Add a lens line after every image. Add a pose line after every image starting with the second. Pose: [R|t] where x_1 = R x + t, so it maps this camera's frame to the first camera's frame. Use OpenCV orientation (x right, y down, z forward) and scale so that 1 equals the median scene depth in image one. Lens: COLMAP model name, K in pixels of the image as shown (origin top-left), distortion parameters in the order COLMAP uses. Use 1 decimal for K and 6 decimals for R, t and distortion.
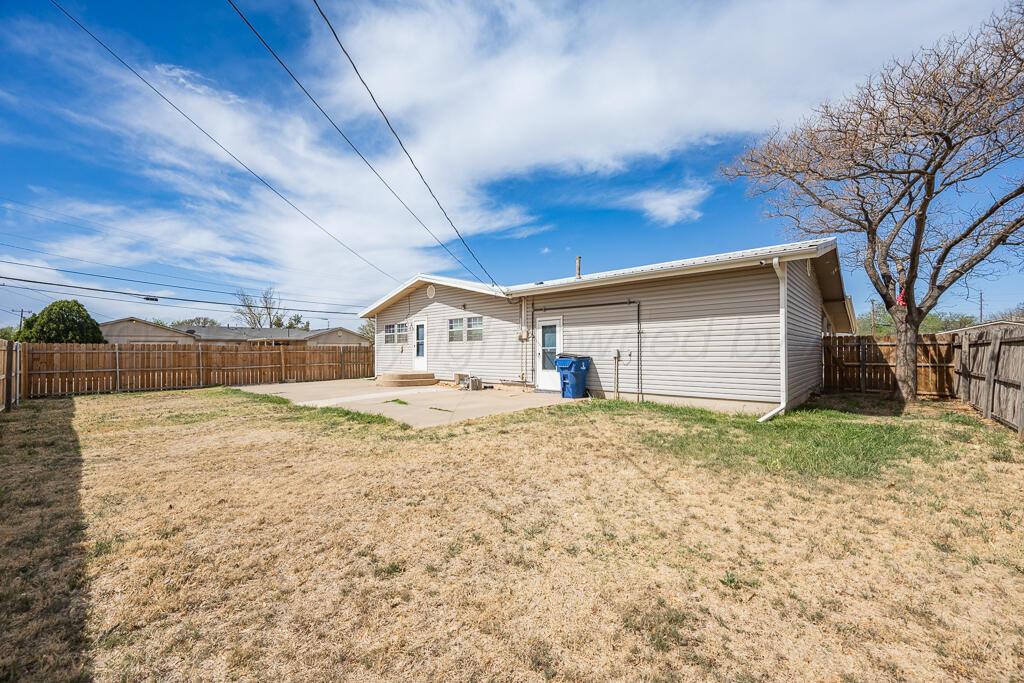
lens RADIAL K [[407.0, 0, 511.0], [0, 407.0, 349.5], [0, 0, 1]] dist [-0.004421, -0.000255]
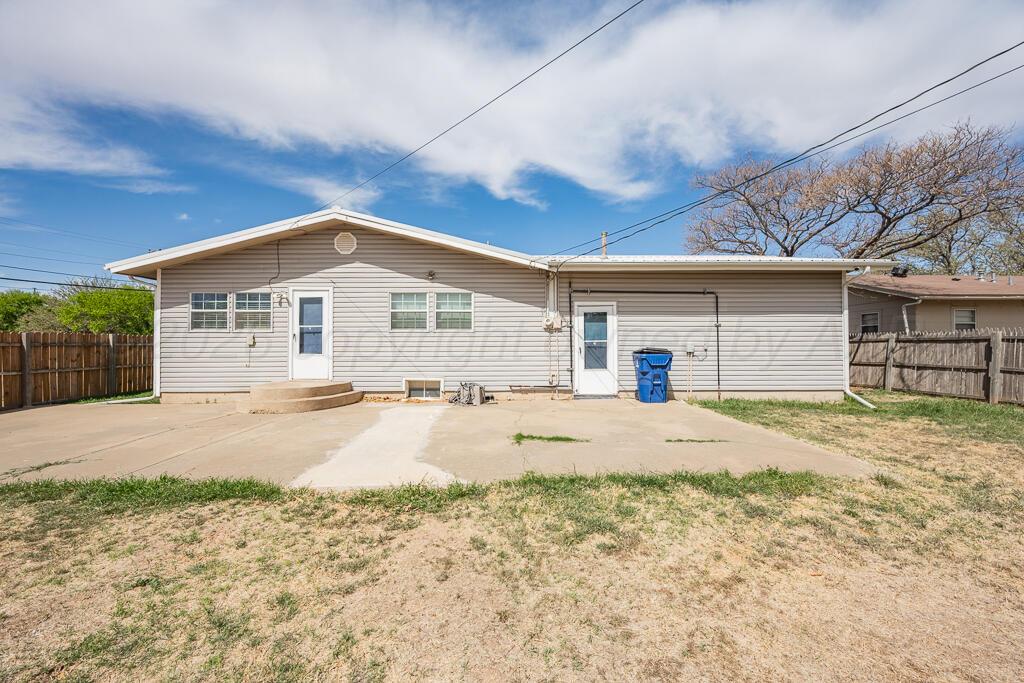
lens RADIAL K [[407.0, 0, 508.2], [0, 407.0, 339.3], [0, 0, 1]] dist [-0.004421, -0.000255]
pose [[0.726210, 0.013344, 0.687344, -0.504911], [-0.006335, 0.999899, -0.012719, 0.003313], [-0.687444, 0.004883, 0.726221, 0.485419]]
